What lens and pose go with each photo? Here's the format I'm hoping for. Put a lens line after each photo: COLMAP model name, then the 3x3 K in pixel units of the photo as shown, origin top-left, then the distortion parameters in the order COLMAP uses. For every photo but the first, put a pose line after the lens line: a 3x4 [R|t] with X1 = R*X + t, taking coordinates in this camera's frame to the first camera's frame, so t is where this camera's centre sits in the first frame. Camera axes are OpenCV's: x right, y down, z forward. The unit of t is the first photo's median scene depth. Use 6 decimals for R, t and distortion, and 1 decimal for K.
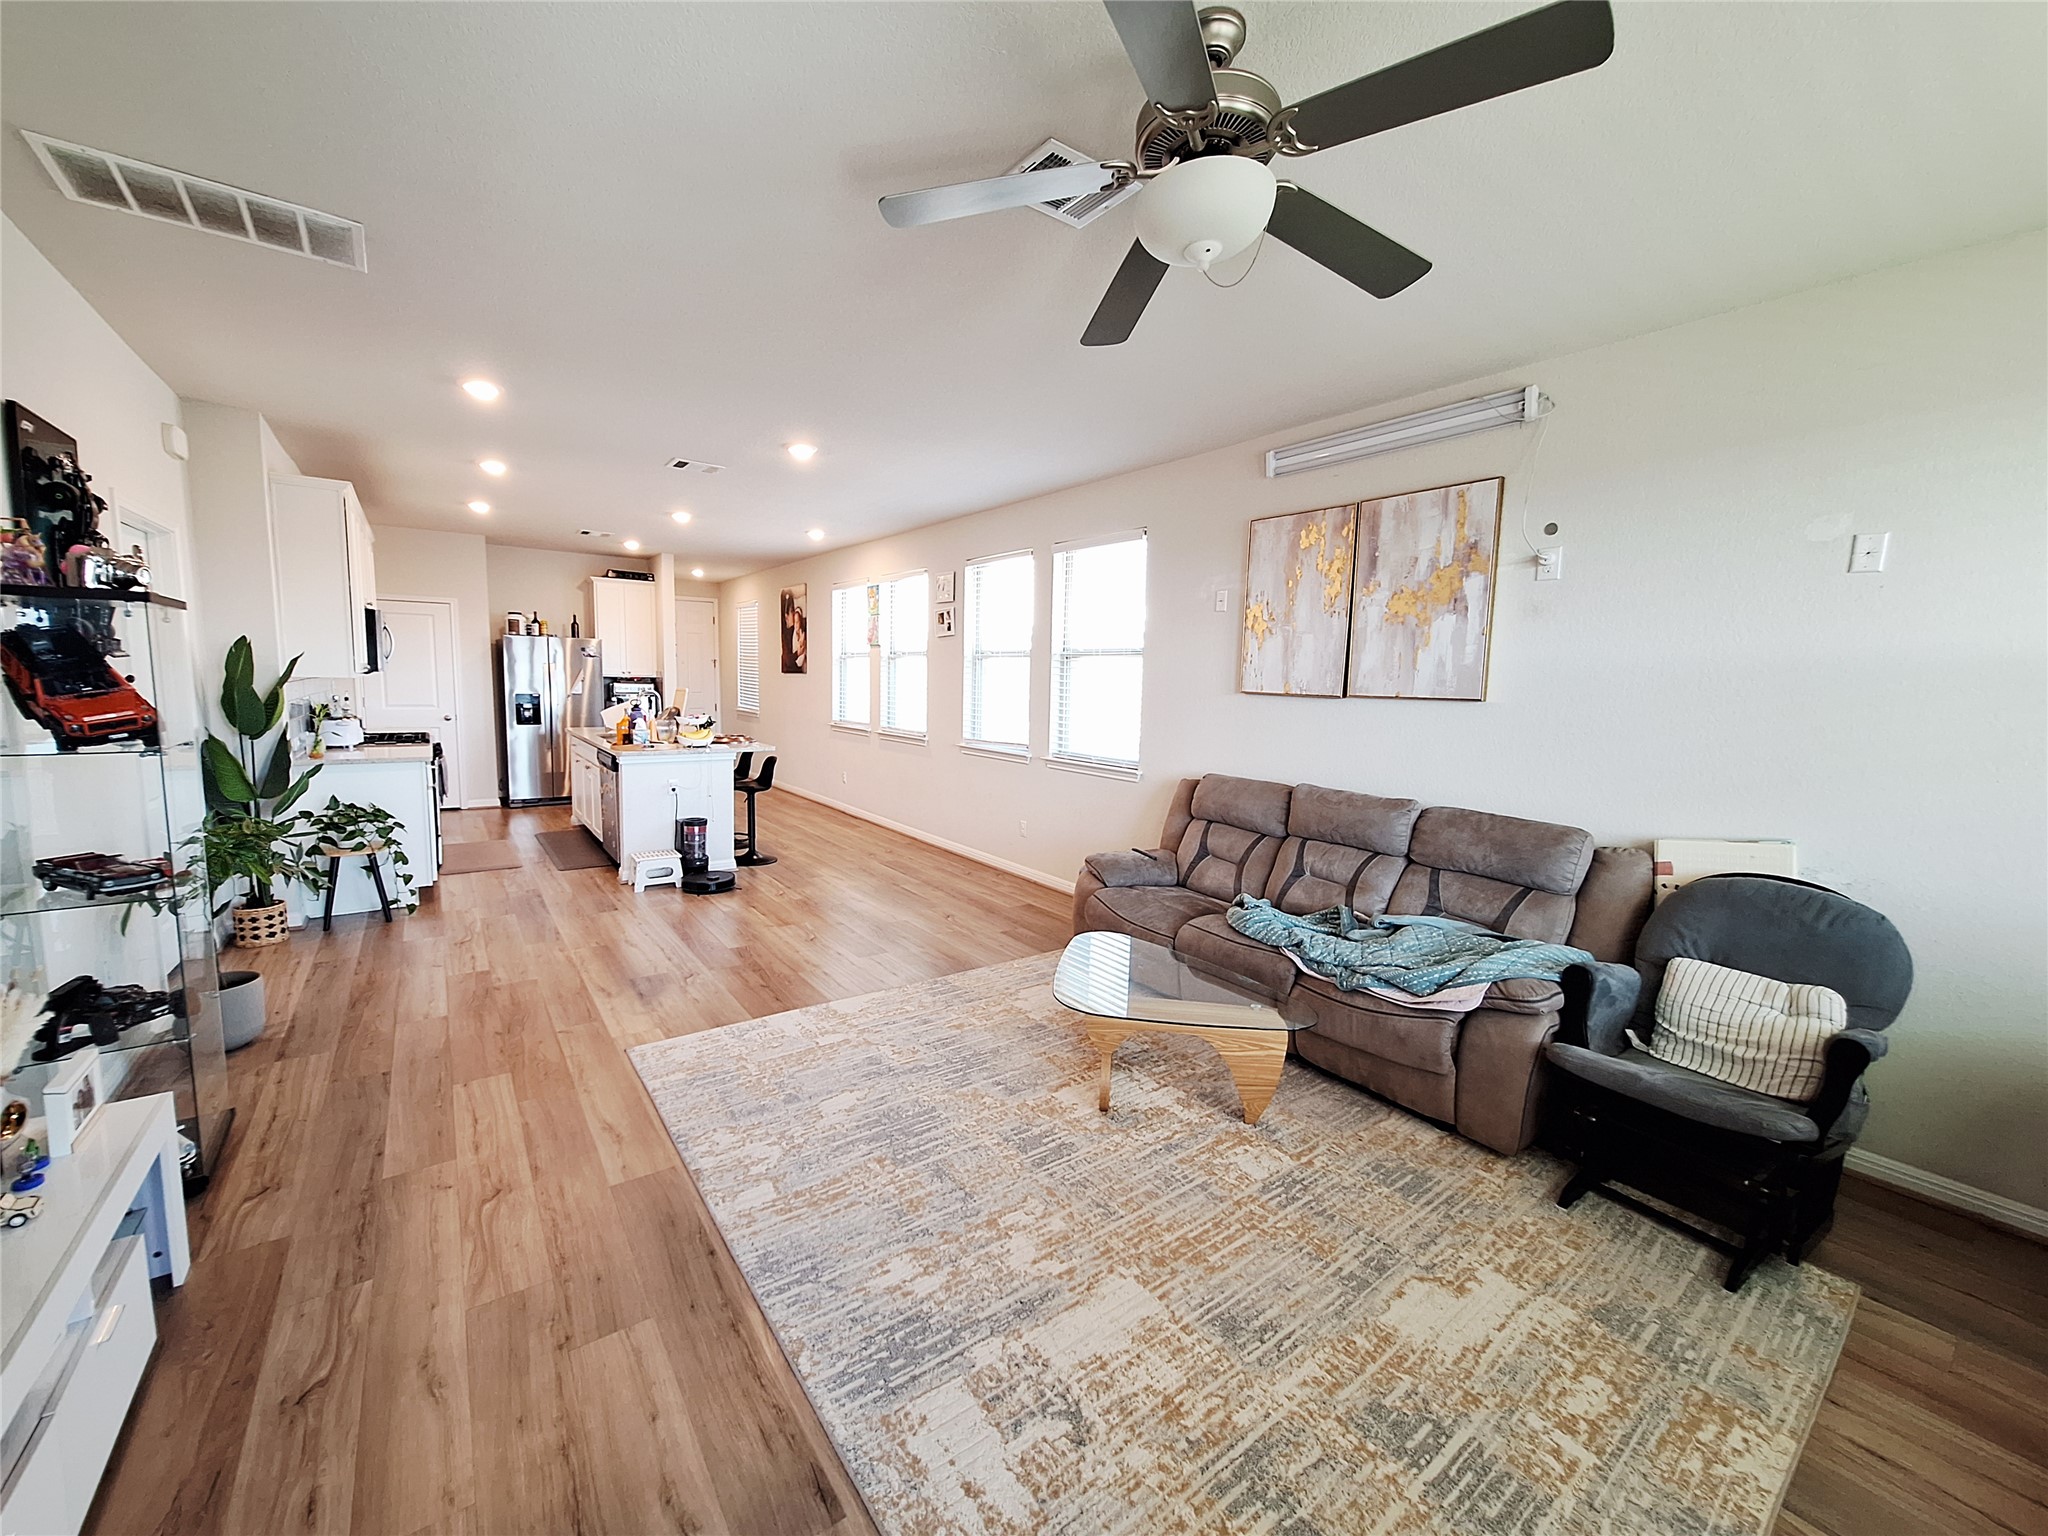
lens RADIAL K [[806.4, 0, 999.2], [0, 806.4, 765.5], [0, 0, 1]] dist [-0.018607, 0.006790]
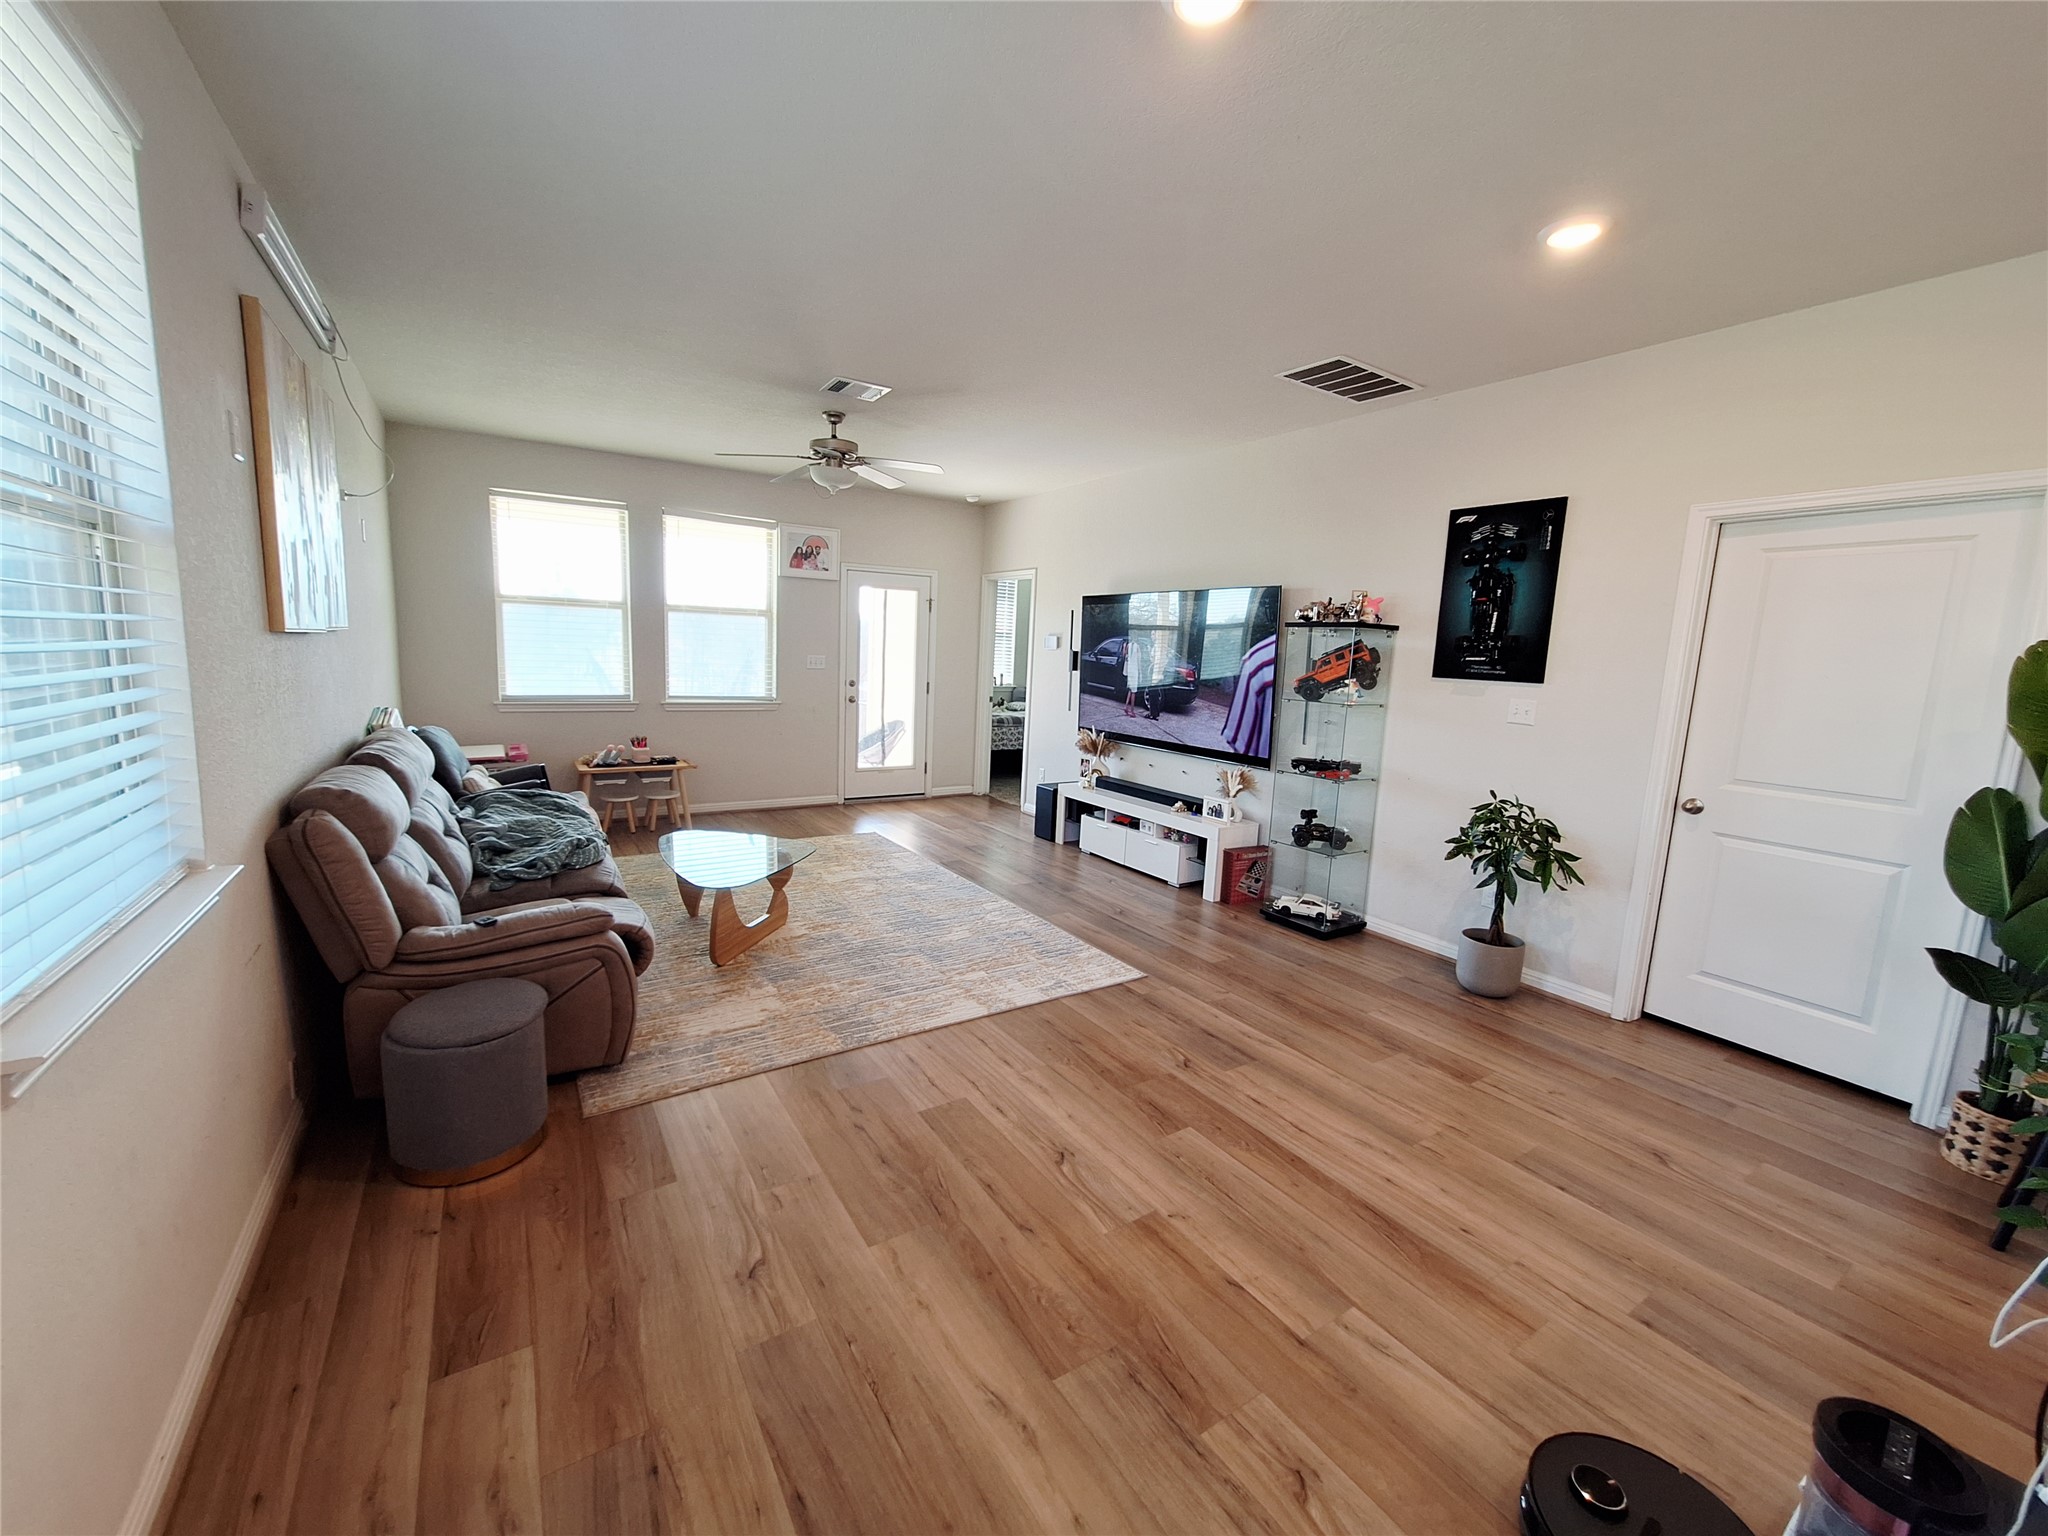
lens RADIAL K [[806.4, 0, 999.2], [0, 806.4, 765.5], [0, 0, 1]] dist [-0.018607, 0.006790]
pose [[-0.996463, -0.068629, 0.048492, -0.242746], [-0.053886, 0.964658, 0.257938, -0.196452], [-0.064480, 0.254413, -0.964944, 1.751169]]
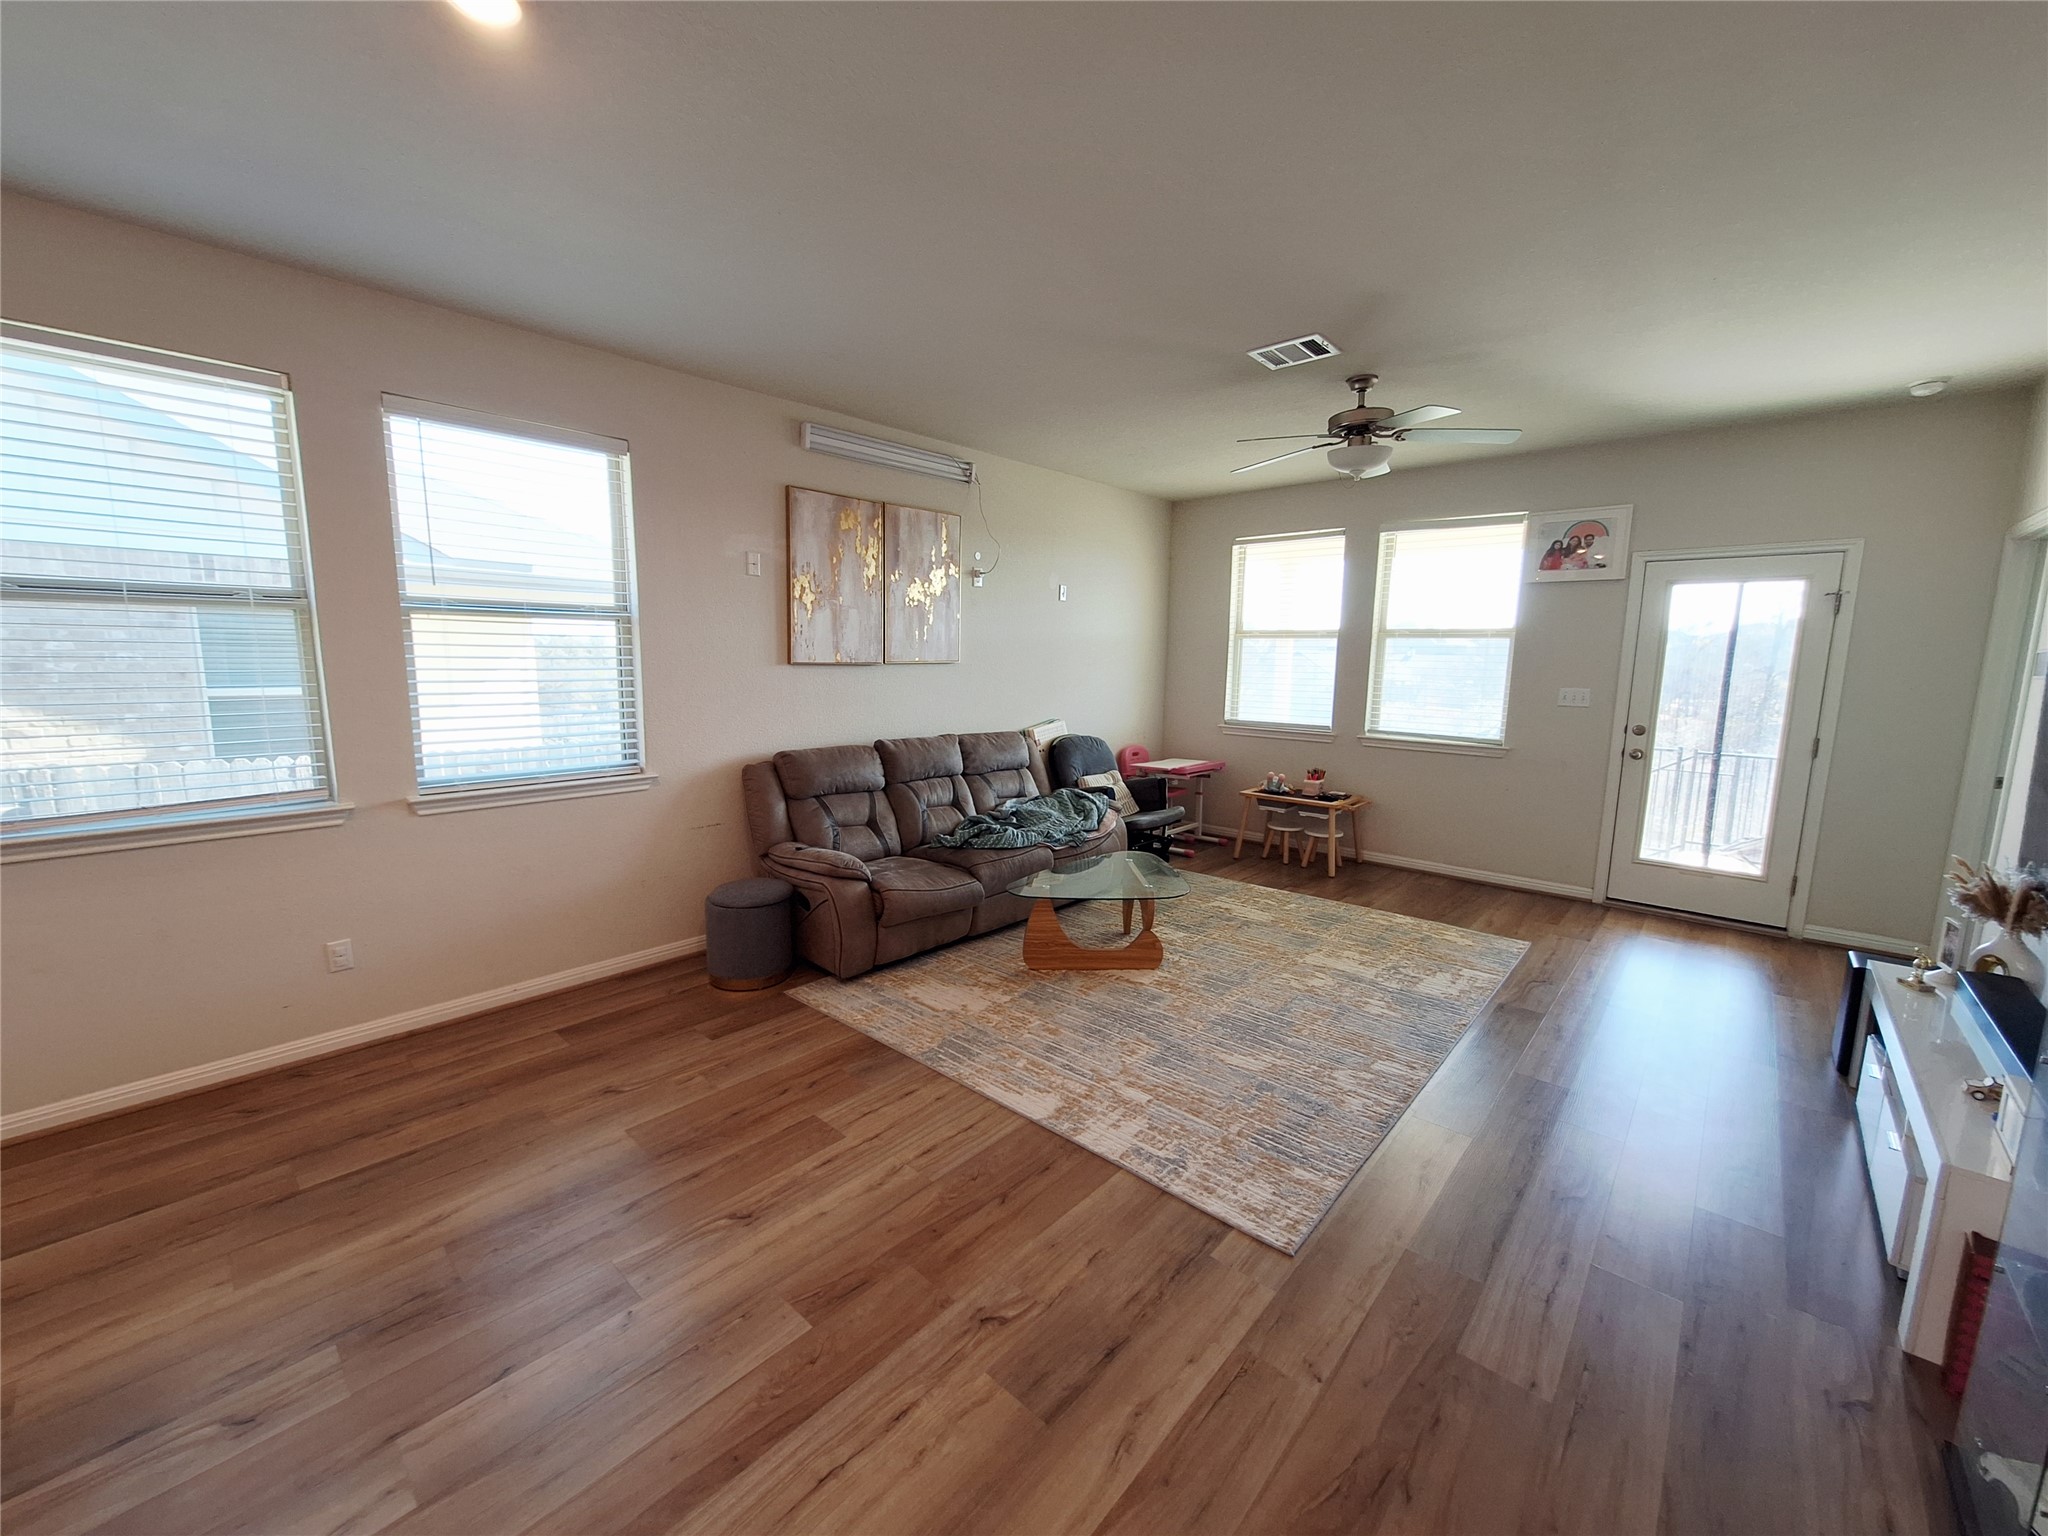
lens RADIAL K [[806.4, 0, 999.2], [0, 806.4, 765.5], [0, 0, 1]] dist [-0.018607, 0.006790]
pose [[-0.202102, -0.159800, 0.966239, -0.825973], [0.094069, 0.978869, 0.181565, -0.142679], [-0.974836, 0.127588, -0.182799, 1.098035]]
